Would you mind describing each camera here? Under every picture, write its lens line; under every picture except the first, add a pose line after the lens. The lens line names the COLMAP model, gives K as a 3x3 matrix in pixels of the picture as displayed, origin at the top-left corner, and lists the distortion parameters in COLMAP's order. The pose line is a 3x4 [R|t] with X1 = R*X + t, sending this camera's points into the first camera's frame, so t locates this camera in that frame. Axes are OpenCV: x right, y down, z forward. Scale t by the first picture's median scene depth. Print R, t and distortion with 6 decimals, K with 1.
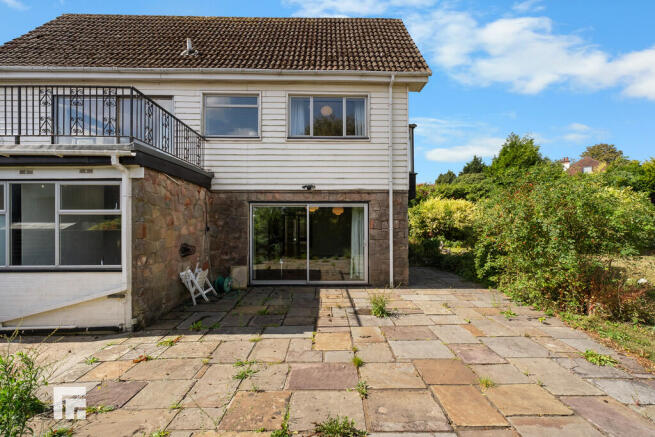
lens RADIAL K [[282.8, 0, 329.9], [0, 282.8, 218.8], [0, 0, 1]] dist [-0.000328, 0.000404]
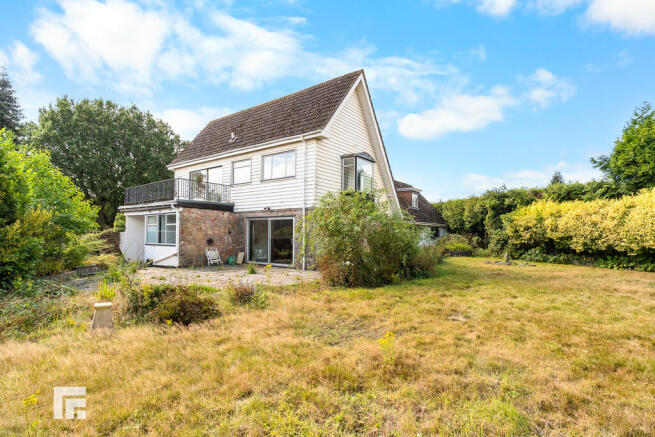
lens RADIAL K [[345.2, 0, 326.2], [0, 345.2, 222.6], [0, 0, 1]] dist [-0.000908, -0.000063]
pose [[0.769550, -0.018741, -0.638312, 1.556211], [0.002687, 0.999655, -0.026111, 0.031347], [0.638581, 0.018378, 0.769335, -0.396456]]
